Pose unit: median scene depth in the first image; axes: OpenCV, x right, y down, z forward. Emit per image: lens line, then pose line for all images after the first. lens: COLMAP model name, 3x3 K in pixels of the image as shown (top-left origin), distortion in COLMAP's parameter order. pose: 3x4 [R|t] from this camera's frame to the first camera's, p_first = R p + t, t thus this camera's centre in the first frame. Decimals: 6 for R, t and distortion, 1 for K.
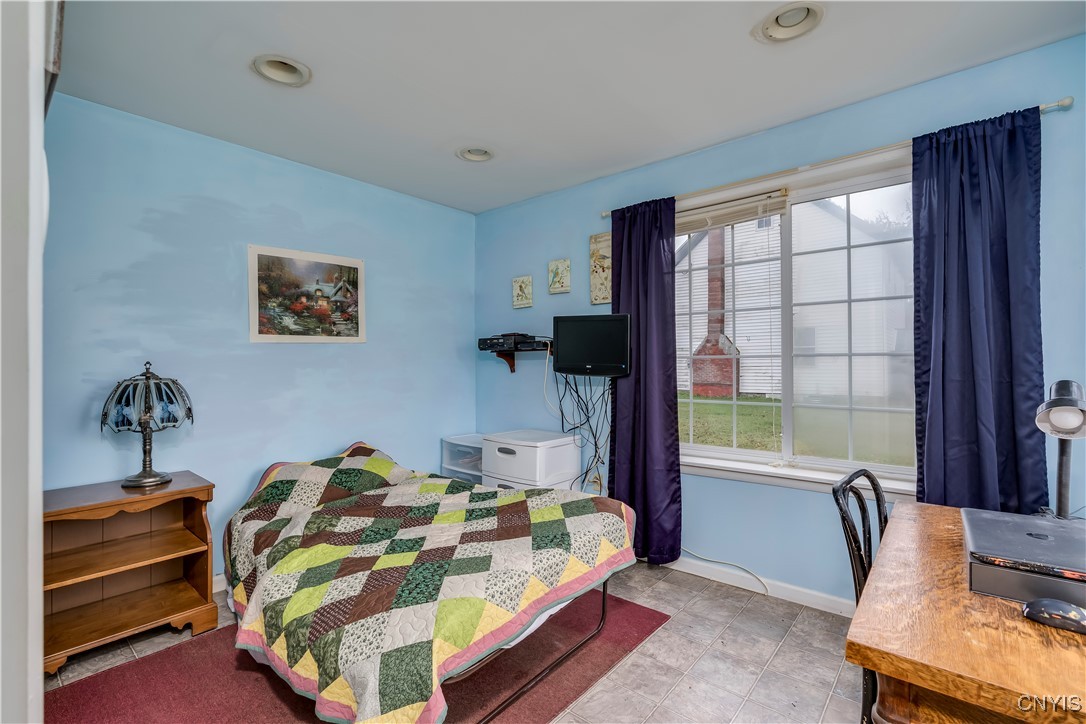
lens RADIAL K [[491.0, 0, 544.8], [0, 491.0, 357.3], [0, 0, 1]] dist [-0.008070, 0.000283]
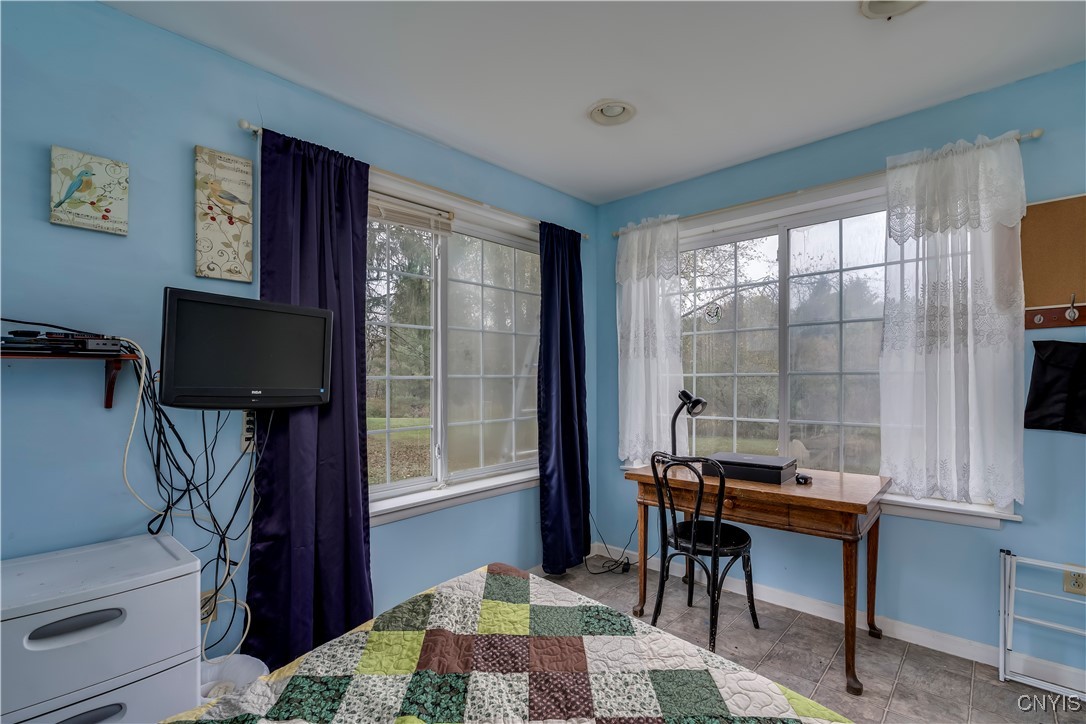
lens RADIAL K [[492.5, 0, 539.8], [0, 492.5, 390.1], [0, 0, 1]] dist [-0.002105, 0.000132]
pose [[0.038734, -0.016952, 0.999106, -0.466385], [-0.002318, 0.999852, 0.017054, 0.005792], [-0.999247, -0.002977, 0.038689, 0.674759]]
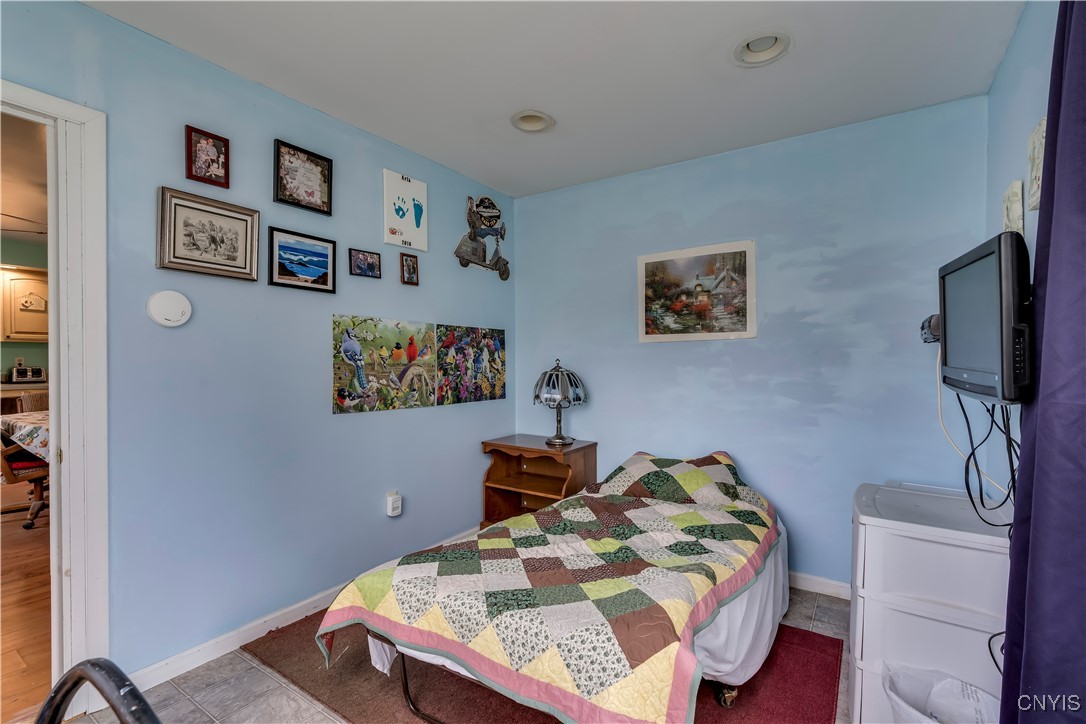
lens RADIAL K [[486.2, 0, 532.5], [0, 486.2, 366.2], [0, 0, 1]] dist [0.001289, 0.000417]
pose [[0.111779, 0.021451, -0.993502, 0.476479], [0.003804, 0.999750, 0.022014, -0.001046], [0.993726, -0.006240, 0.111670, 0.600279]]
